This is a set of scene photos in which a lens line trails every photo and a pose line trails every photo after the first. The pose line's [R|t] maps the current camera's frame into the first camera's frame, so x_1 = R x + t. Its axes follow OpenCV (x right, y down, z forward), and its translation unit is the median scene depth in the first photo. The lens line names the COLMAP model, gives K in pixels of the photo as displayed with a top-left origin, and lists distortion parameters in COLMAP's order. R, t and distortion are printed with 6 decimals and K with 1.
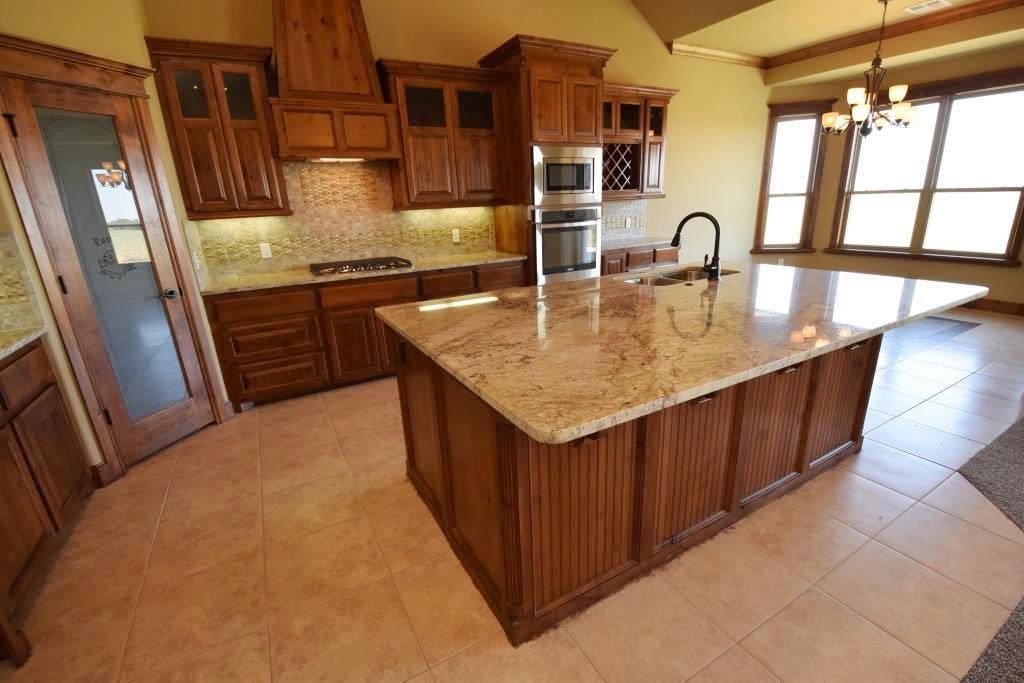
lens RADIAL K [[447.6, 0, 511.9], [0, 447.6, 348.6], [0, 0, 1]] dist [0.017624, -0.023732]
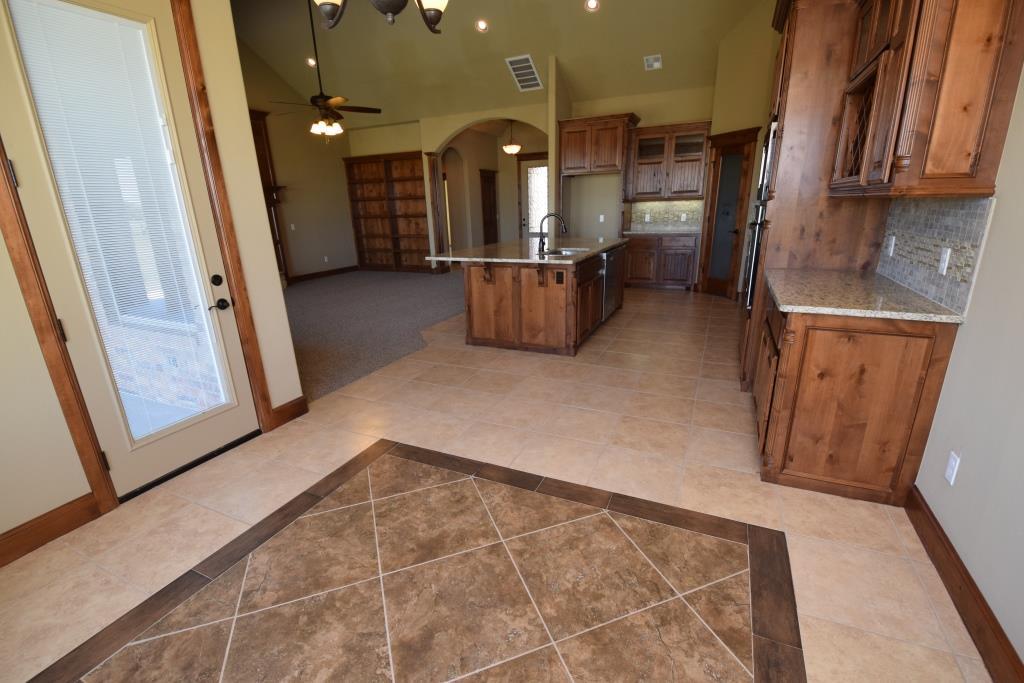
lens RADIAL K [[447.6, 0, 511.9], [0, 447.6, 348.6], [0, 0, 1]] dist [0.017624, -0.023732]
pose [[-0.808621, 0.240724, -0.536827, 1.054885], [-0.119594, 0.826153, 0.550608, -0.530441], [0.576046, 0.509434, -0.639256, 1.499485]]
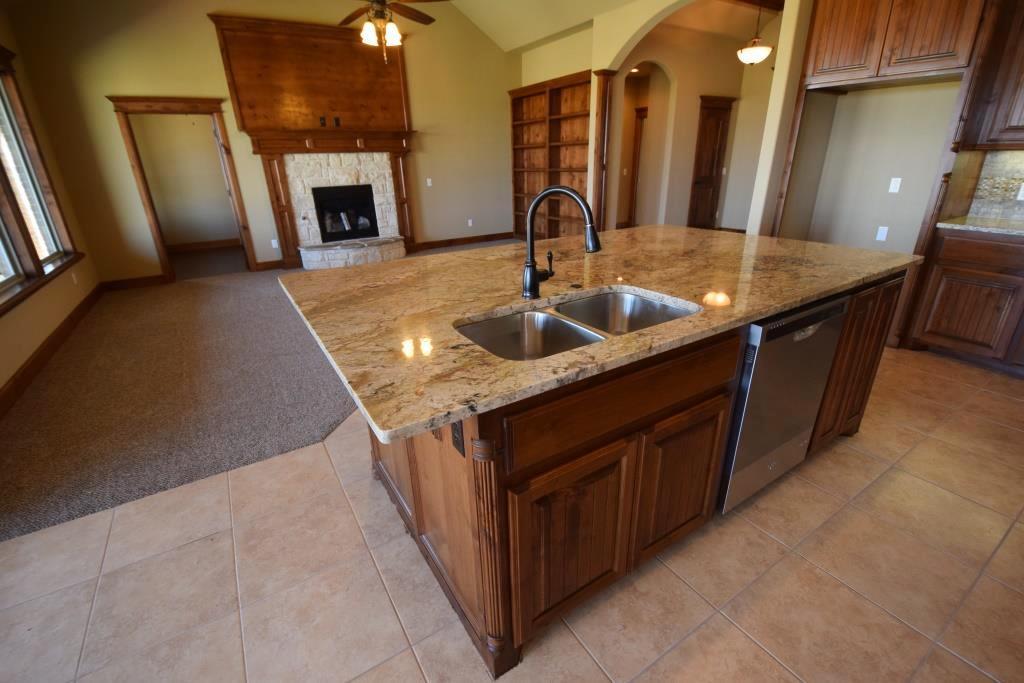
lens RADIAL K [[447.6, 0, 511.9], [0, 447.6, 348.6], [0, 0, 1]] dist [0.017624, -0.023732]
pose [[-0.996148, 0.084710, -0.022659, 0.324980], [0.049622, 0.757613, 0.650815, -0.330489], [0.072297, 0.647184, -0.758898, 0.992492]]
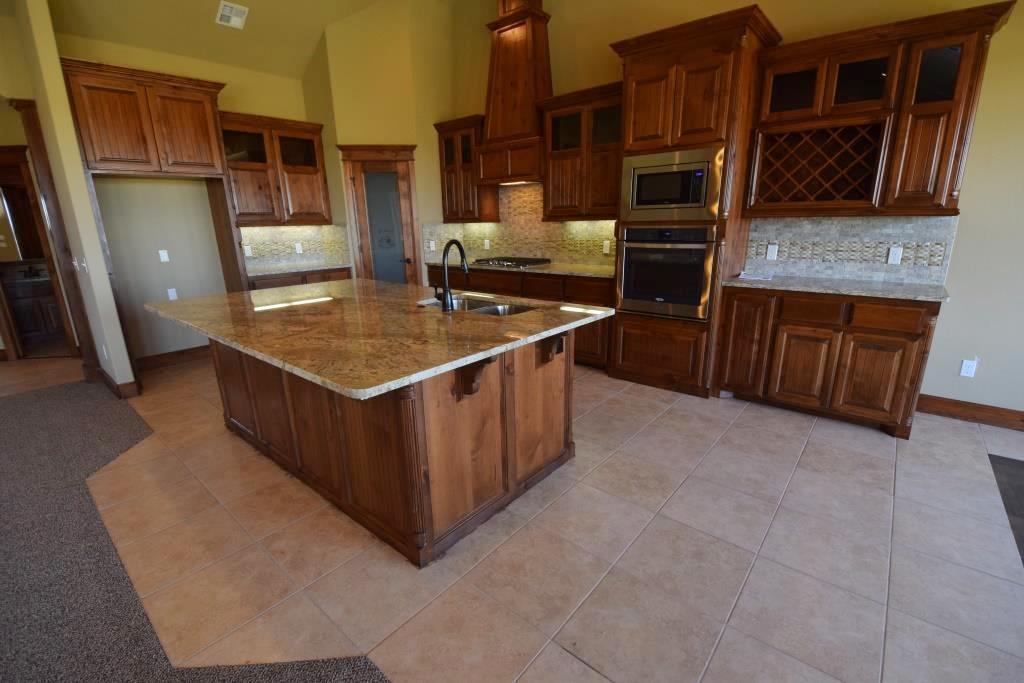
lens RADIAL K [[447.6, 0, 511.9], [0, 447.6, 348.6], [0, 0, 1]] dist [0.017624, -0.023732]
pose [[0.347526, 0.292057, -0.891027, 0.894772], [-0.283762, 0.938455, 0.196927, -0.199175], [0.893703, 0.184402, 0.409013, 0.490023]]
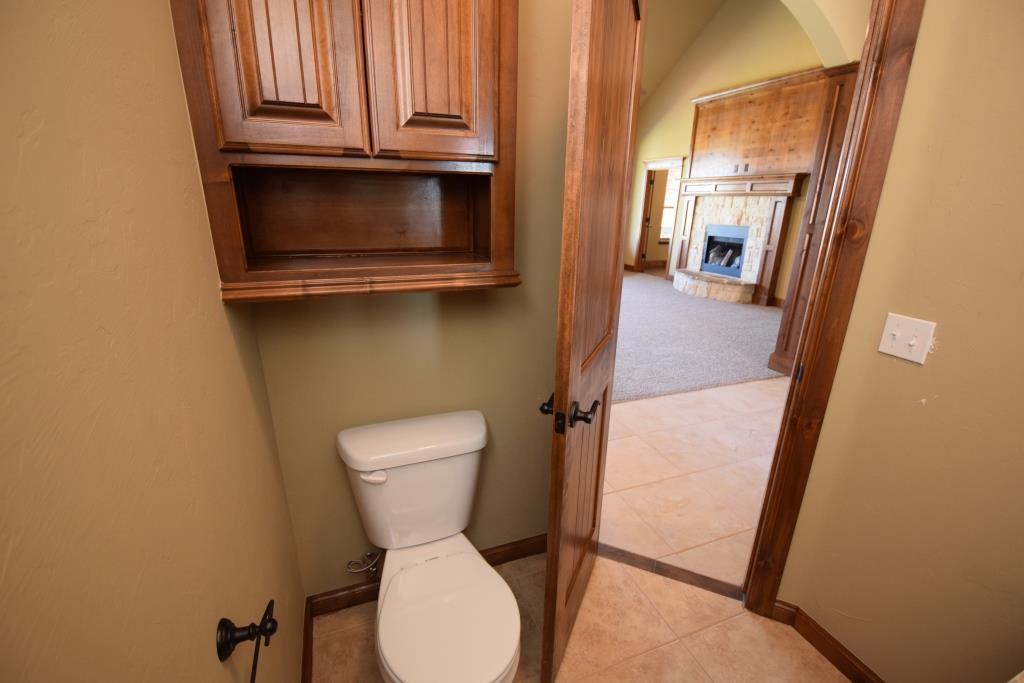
lens RADIAL K [[447.6, 0, 511.9], [0, 447.6, 348.6], [0, 0, 1]] dist [0.017624, -0.023732]
pose [[0.146386, -0.269773, 0.951732, -1.157754], [0.282605, 0.933405, 0.221110, 0.097561], [-0.948001, 0.236596, 0.212877, -0.194009]]
